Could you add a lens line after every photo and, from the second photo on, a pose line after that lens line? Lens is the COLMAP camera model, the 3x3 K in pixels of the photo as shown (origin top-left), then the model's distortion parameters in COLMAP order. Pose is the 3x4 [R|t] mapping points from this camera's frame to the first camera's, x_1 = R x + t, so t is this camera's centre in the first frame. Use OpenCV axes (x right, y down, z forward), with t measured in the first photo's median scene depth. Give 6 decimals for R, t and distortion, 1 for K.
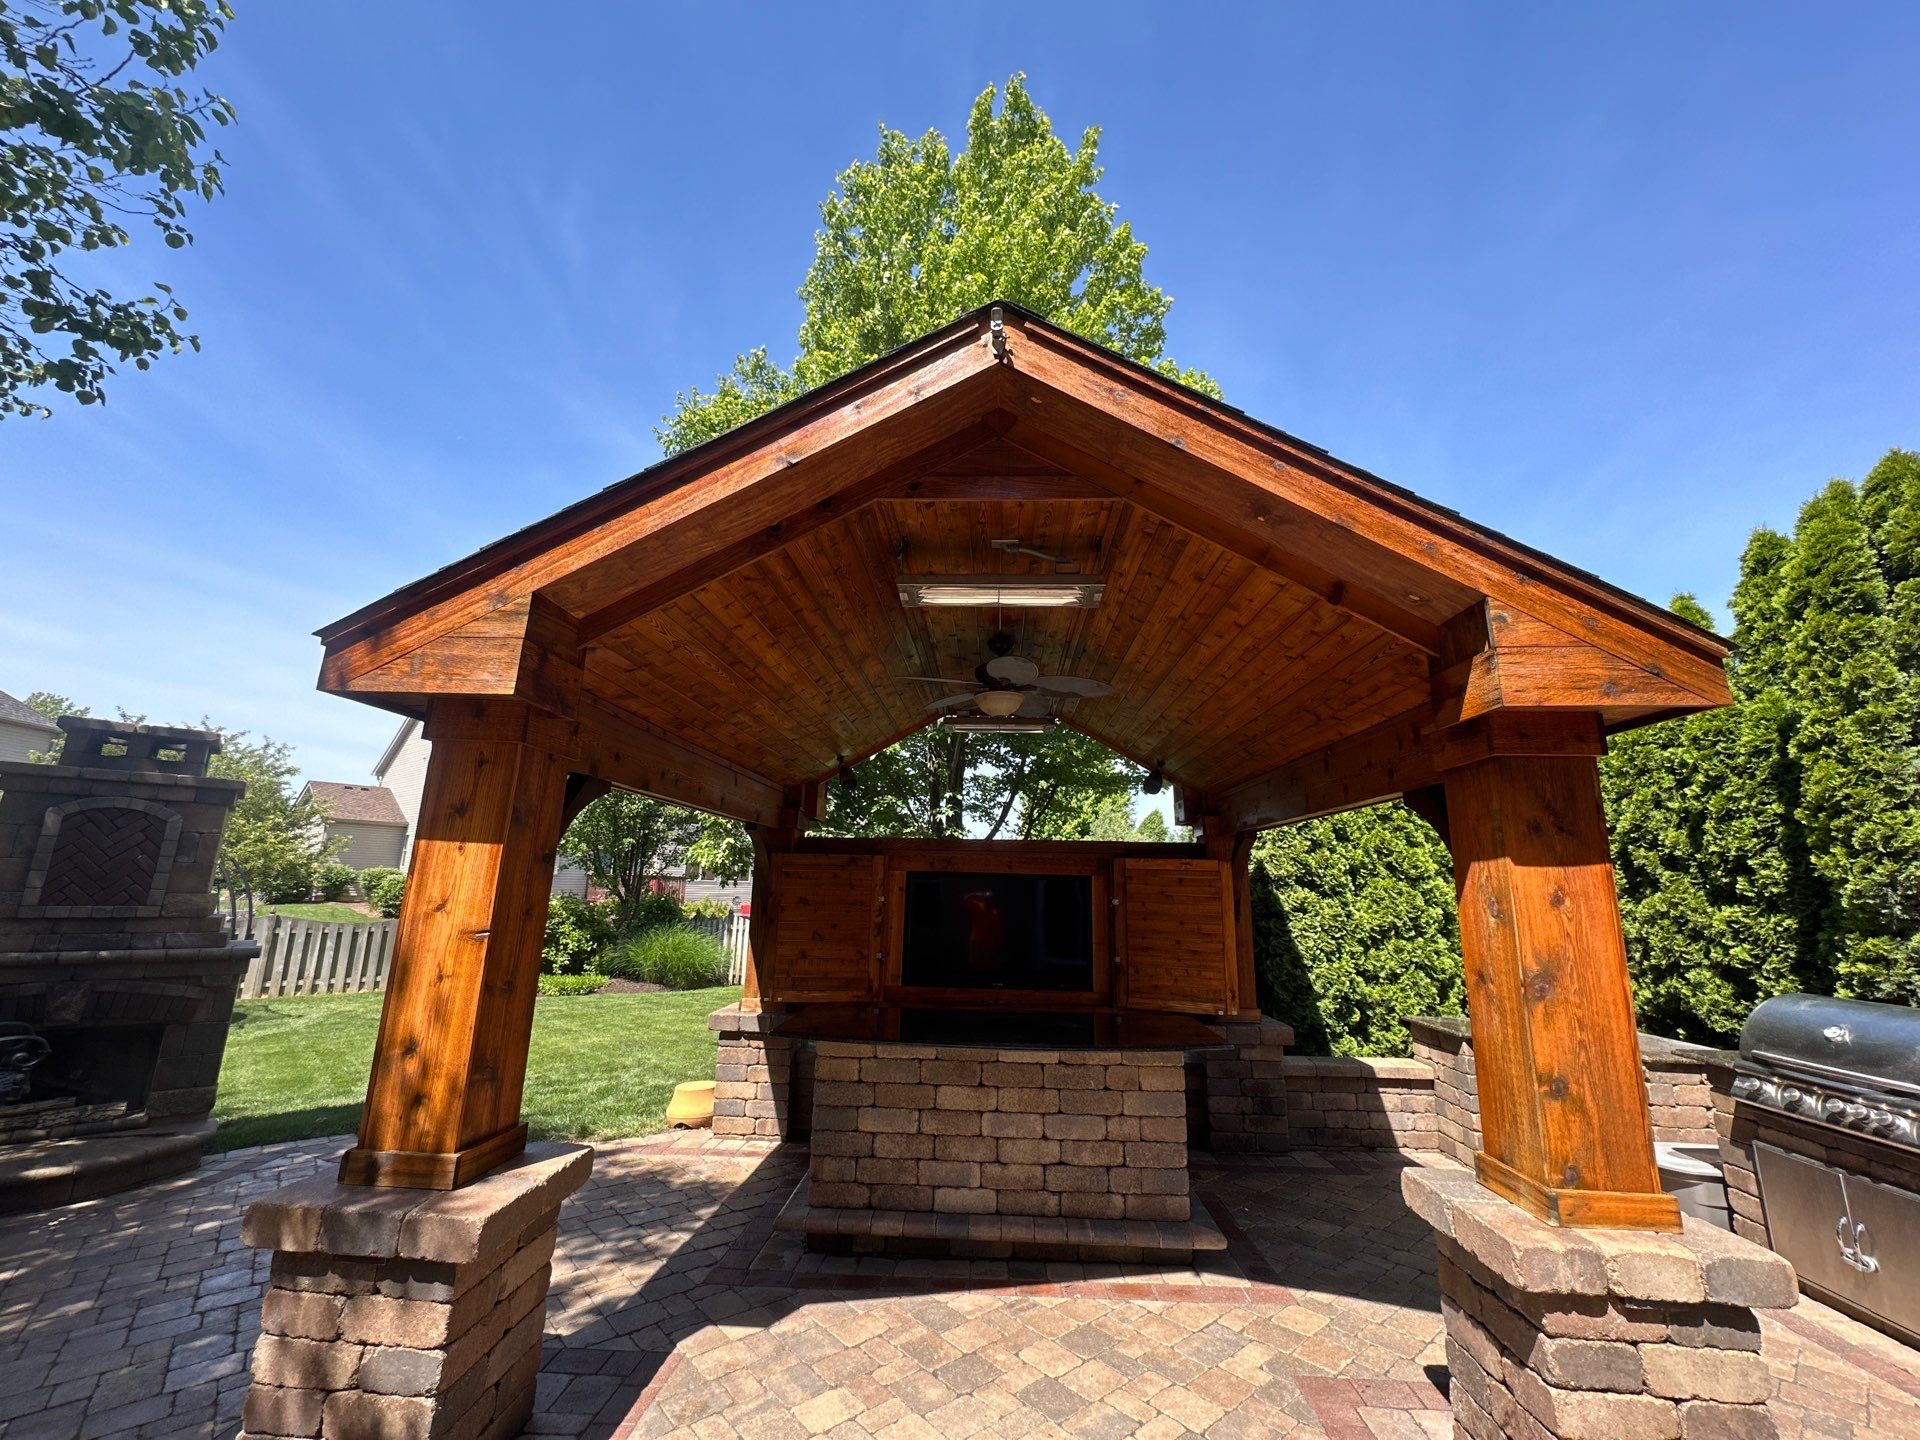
lens RADIAL K [[765.8, 0, 963.0], [0, 765.8, 719.6], [0, 0, 1]] dist [-0.002665, 0.000410]
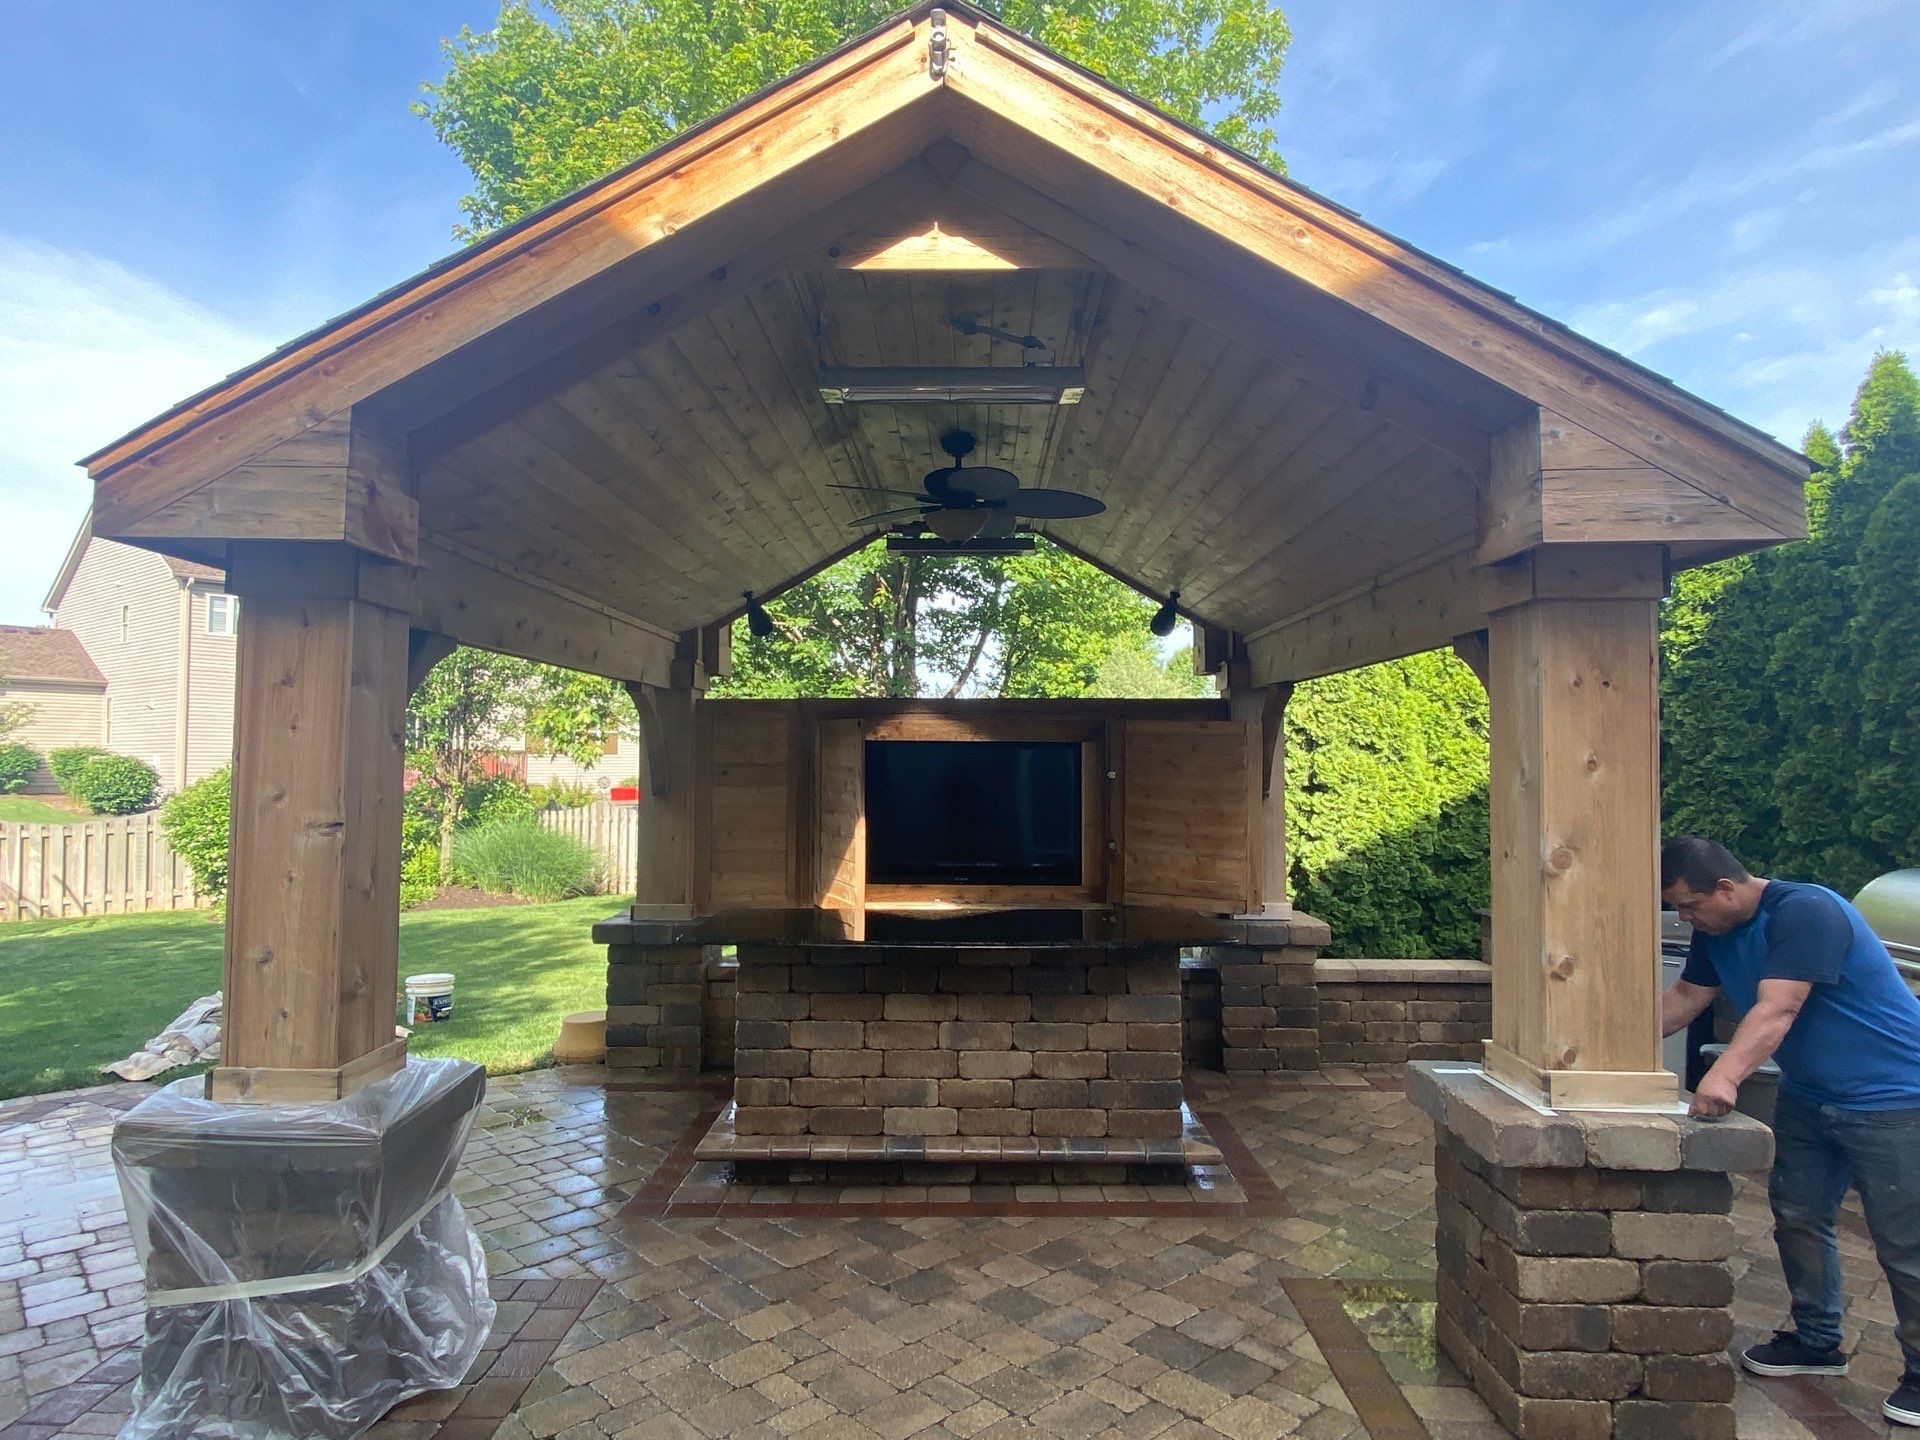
lens RADIAL K [[1104.6, 0, 954.5], [0, 1104.6, 715.7], [0, 0, 1]] dist [0.062393, -0.071285]
pose [[0.999426, -0.016436, 0.029635, 0.011501], [0.010939, 0.984164, 0.176924, -0.033822], [-0.032073, -0.176499, 0.983778, -0.140381]]
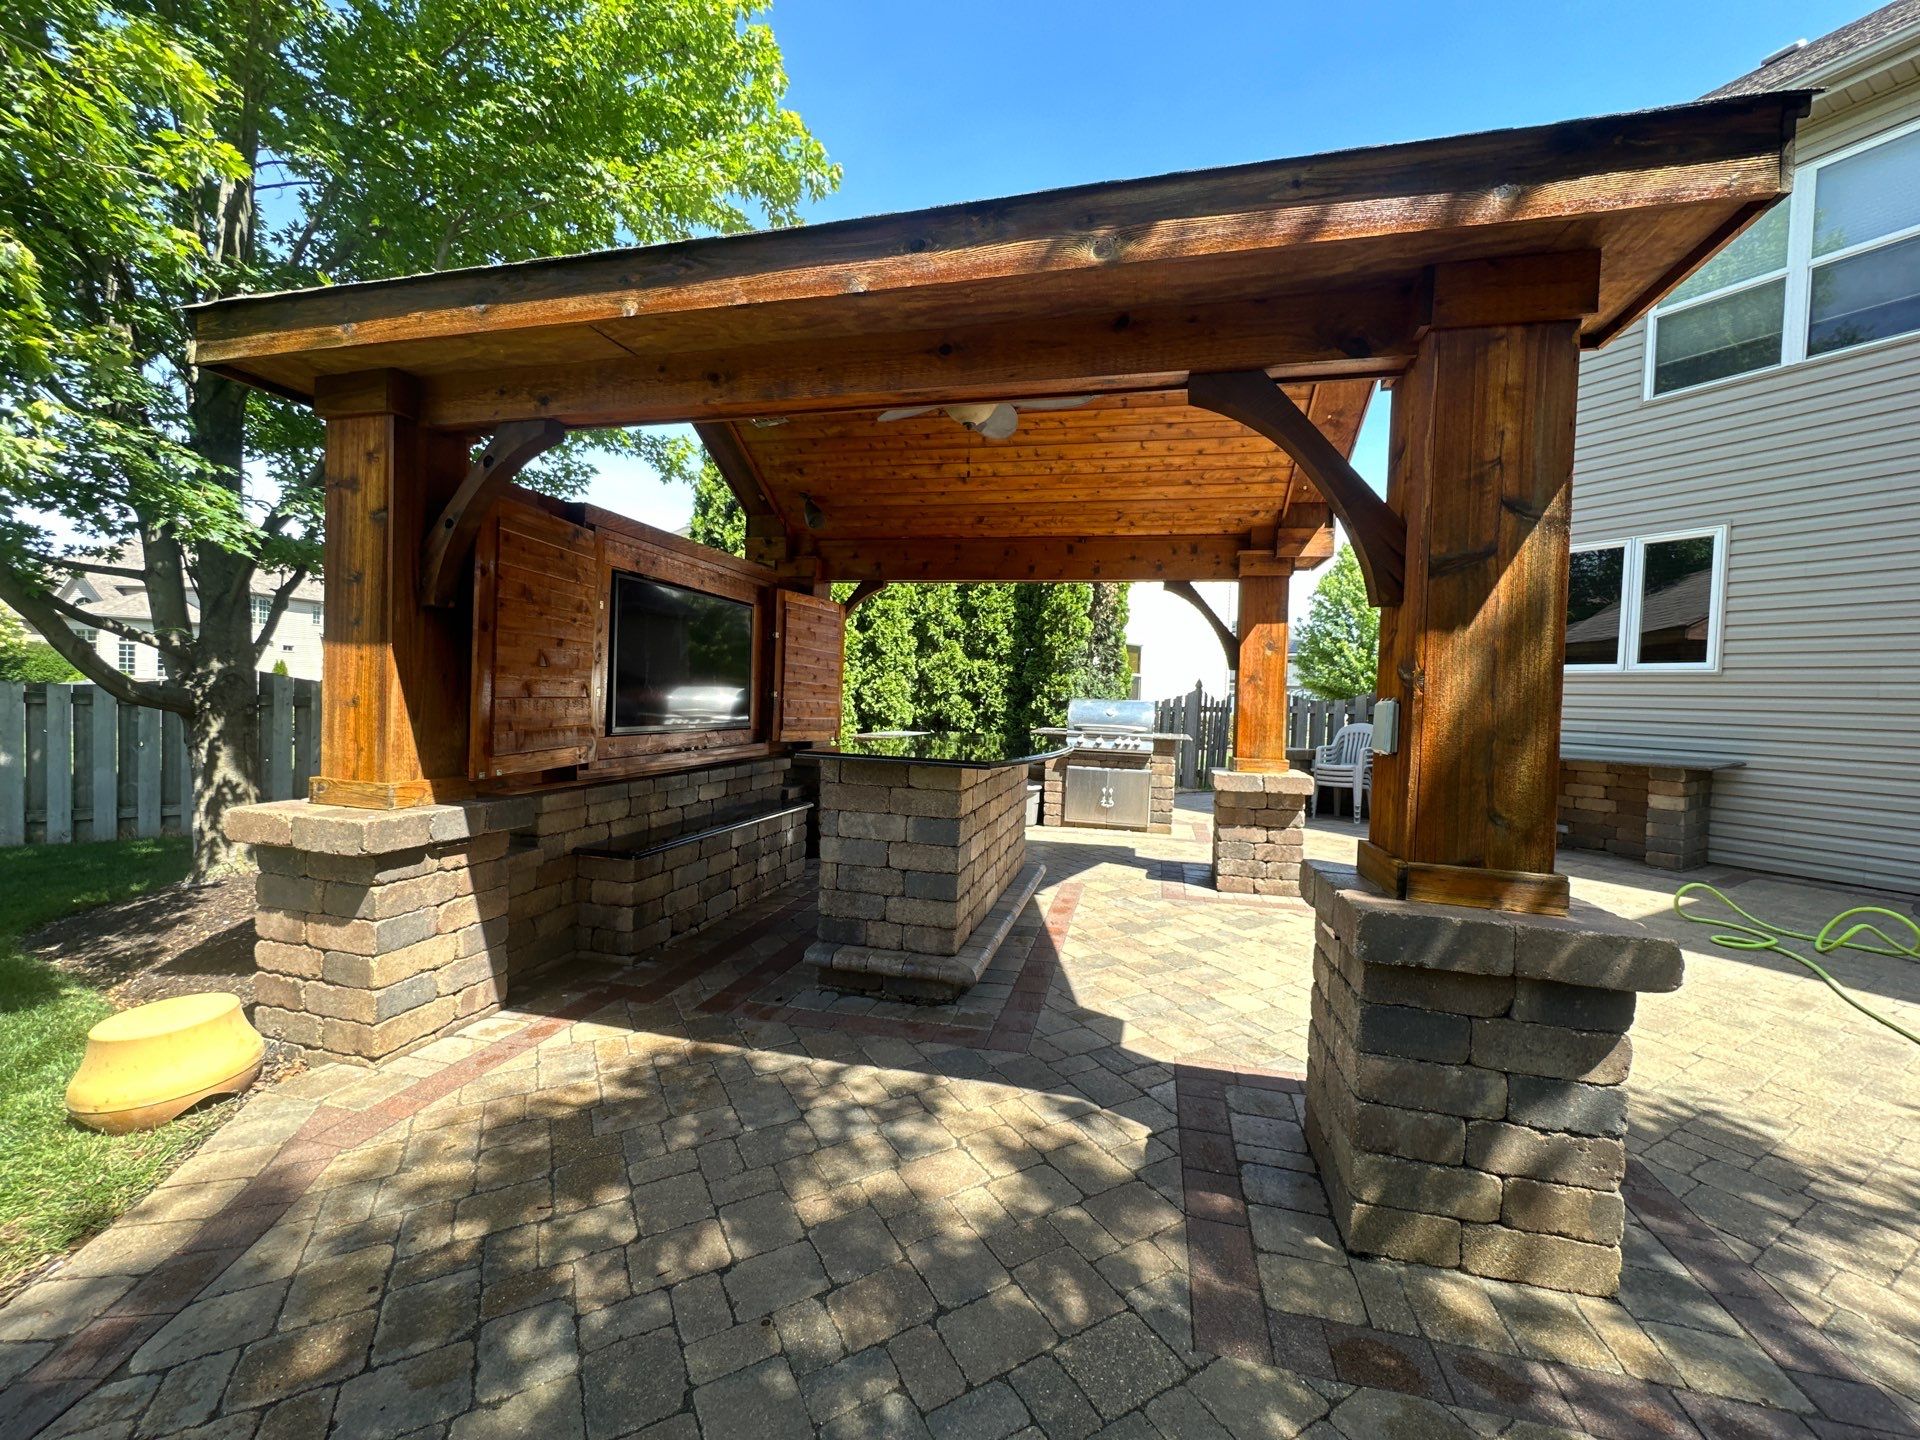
lens RADIAL K [[768.4, 0, 958.1], [0, 768.4, 723.3], [0, 0, 1]] dist [-0.002852, 0.000057]
pose [[0.193991, -0.044887, 0.979976, -1.055463], [-0.245230, 0.965018, 0.092746, 0.314586], [-0.949858, -0.258311, 0.176197, 0.938443]]
